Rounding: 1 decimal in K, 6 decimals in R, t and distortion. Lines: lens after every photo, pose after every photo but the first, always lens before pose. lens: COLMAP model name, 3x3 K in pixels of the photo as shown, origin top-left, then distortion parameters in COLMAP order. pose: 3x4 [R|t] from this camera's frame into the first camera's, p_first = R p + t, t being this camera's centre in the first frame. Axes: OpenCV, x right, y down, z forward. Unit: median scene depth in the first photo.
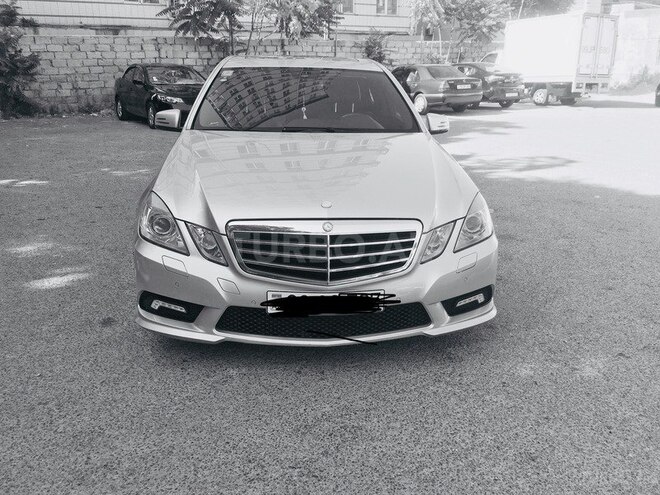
lens RADIAL K [[563.8, 0, 329.0], [0, 563.8, 247.6], [0, 0, 1]] dist [-0.003904, -0.004839]
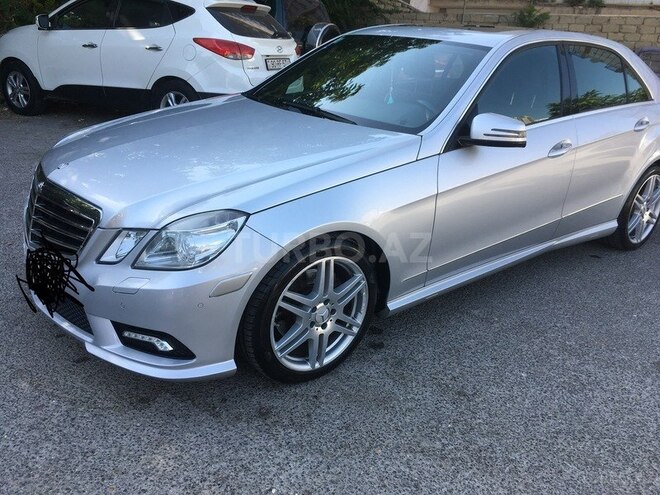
lens RADIAL K [[563.8, 0, 329.5], [0, 563.8, 247.5], [0, 0, 1]] dist [-0.003904, -0.004839]
pose [[0.566882, 0.315858, -0.760841, 0.916248], [-0.296956, 0.939833, 0.168911, -0.218427], [0.768415, 0.130184, 0.626570, 0.701440]]
